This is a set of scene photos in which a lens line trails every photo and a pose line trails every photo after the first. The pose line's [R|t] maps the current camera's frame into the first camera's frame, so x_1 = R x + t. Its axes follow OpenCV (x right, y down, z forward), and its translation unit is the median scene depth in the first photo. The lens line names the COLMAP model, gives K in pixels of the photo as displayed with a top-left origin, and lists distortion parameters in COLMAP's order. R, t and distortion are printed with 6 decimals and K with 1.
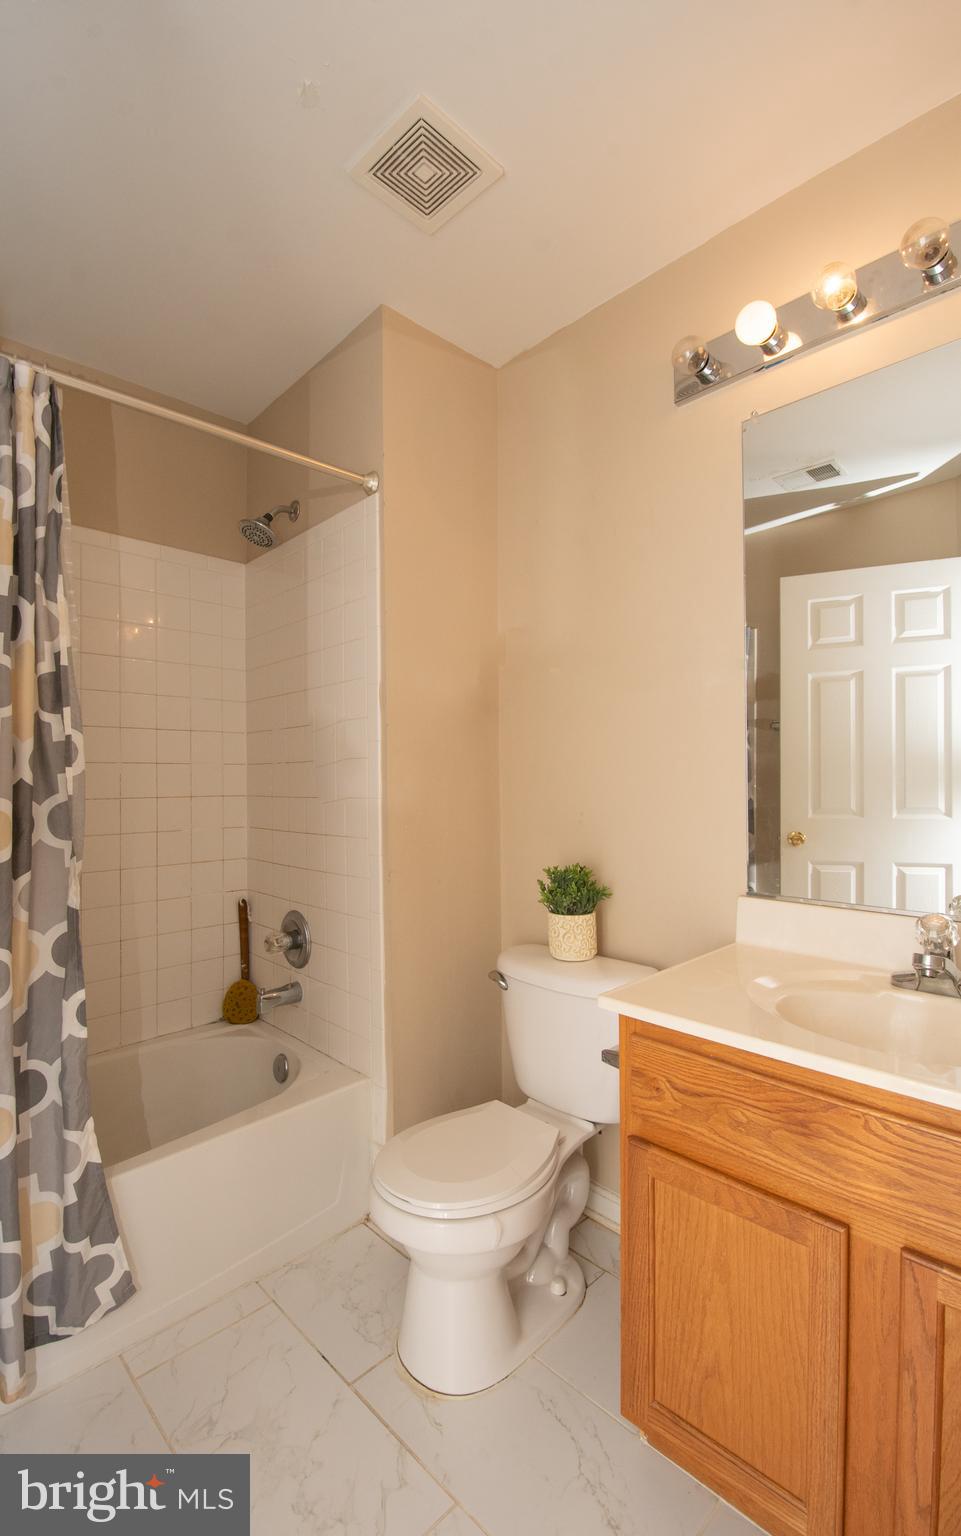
lens RADIAL K [[697.4, 0, 480.5], [0, 697.4, 768.0], [0, 0, 1]] dist [-0.000226, -0.000072]
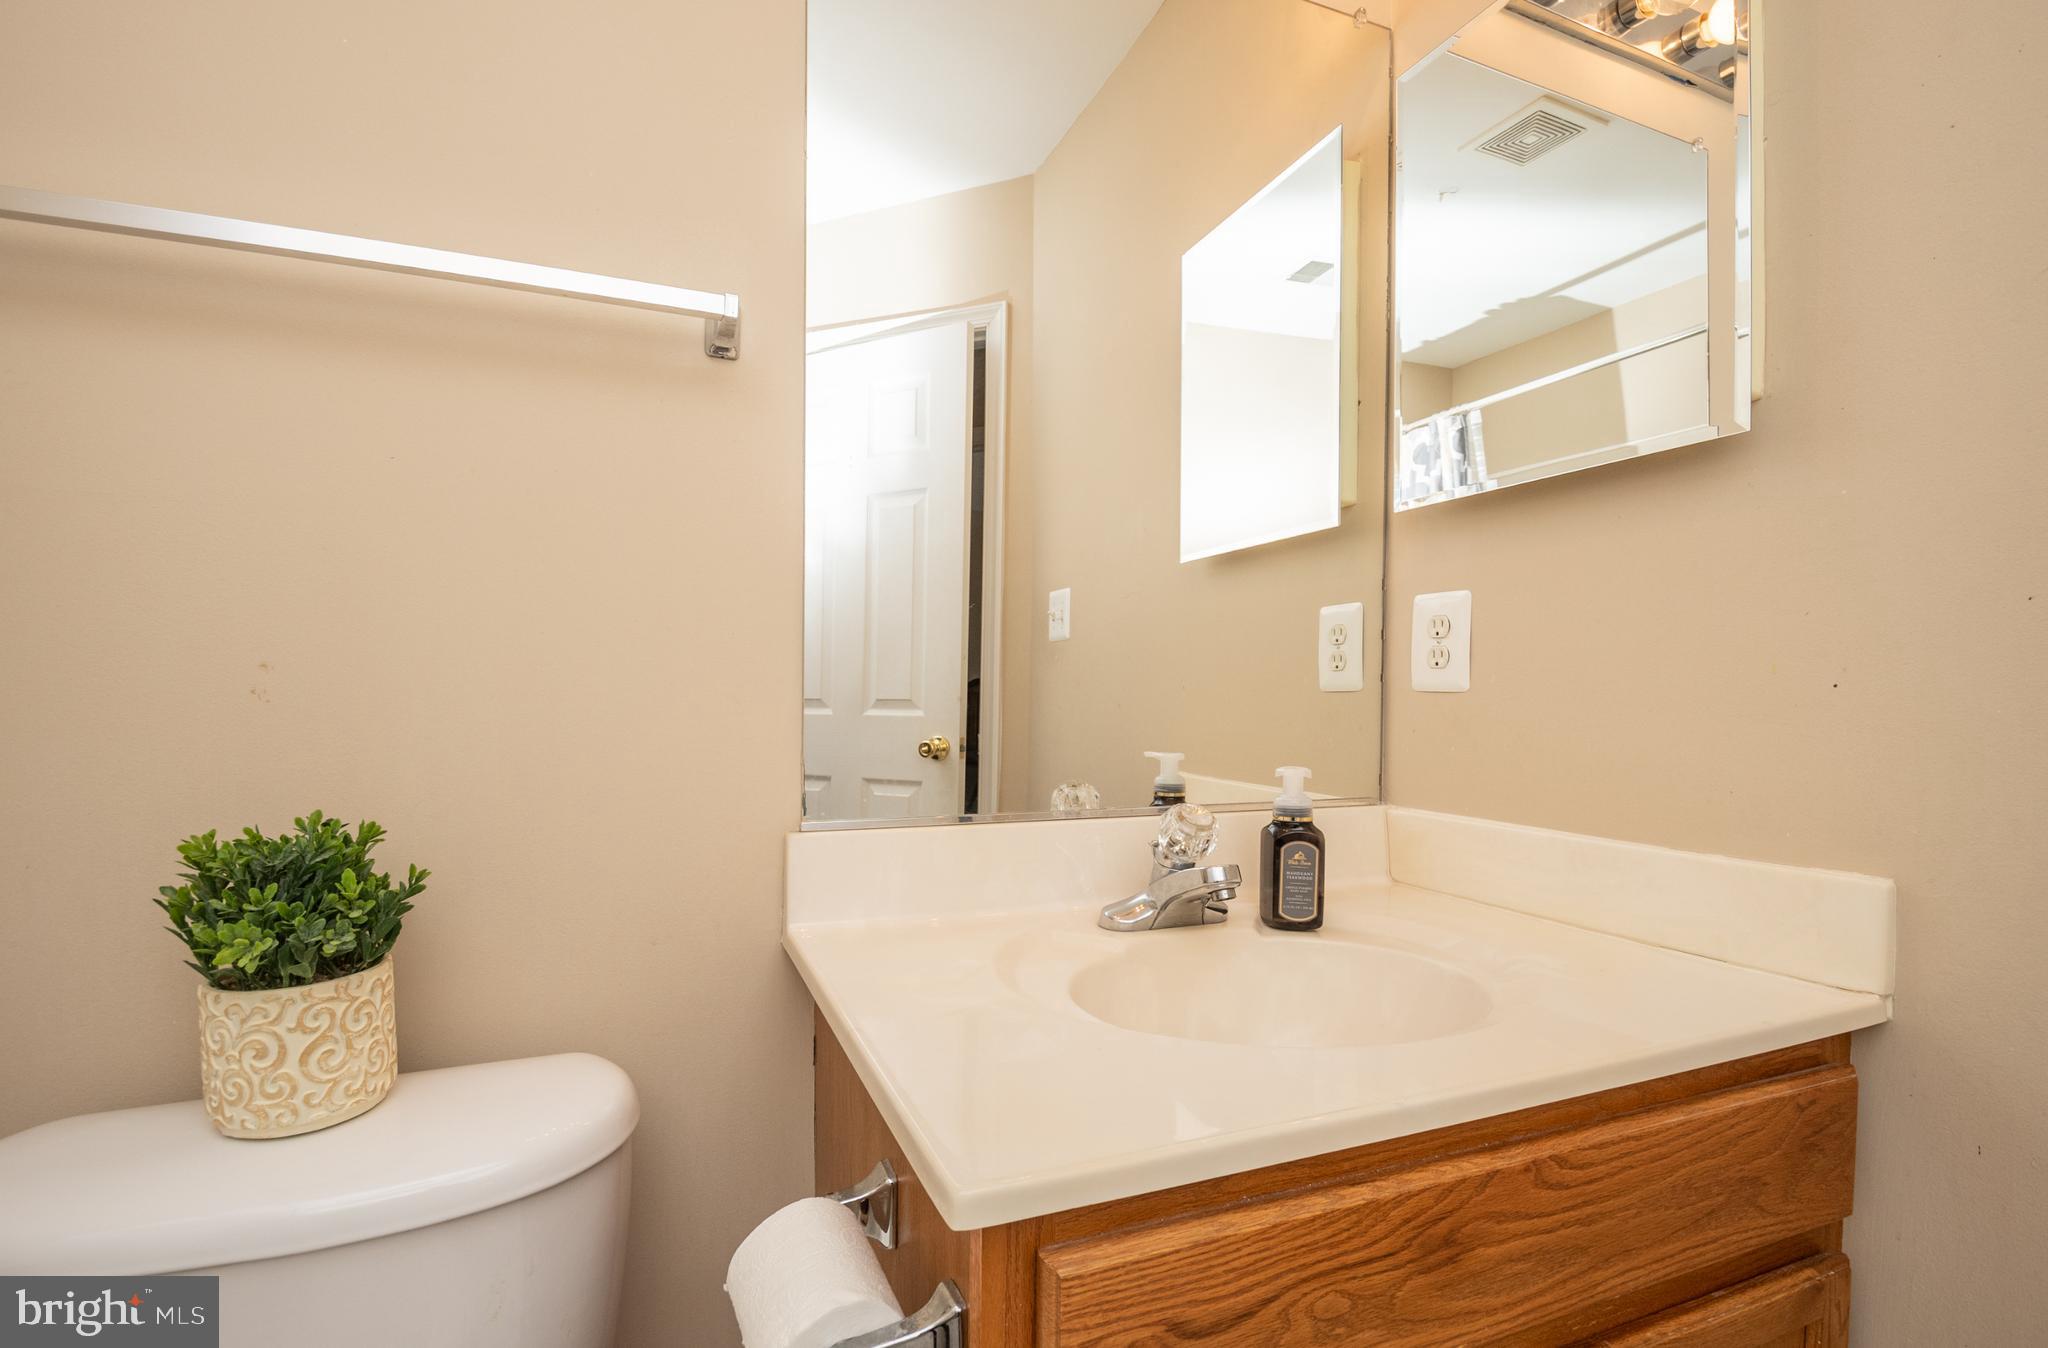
lens RADIAL K [[949.6, 0, 1024.0], [0, 949.6, 674.0], [0, 0, 1]] dist [-0.000265, -0.000069]
pose [[0.376294, 0.015427, 0.926372, -0.249552], [-0.025932, 0.999645, -0.006113, 0.126019], [-0.926137, -0.021722, 0.376560, 0.988976]]
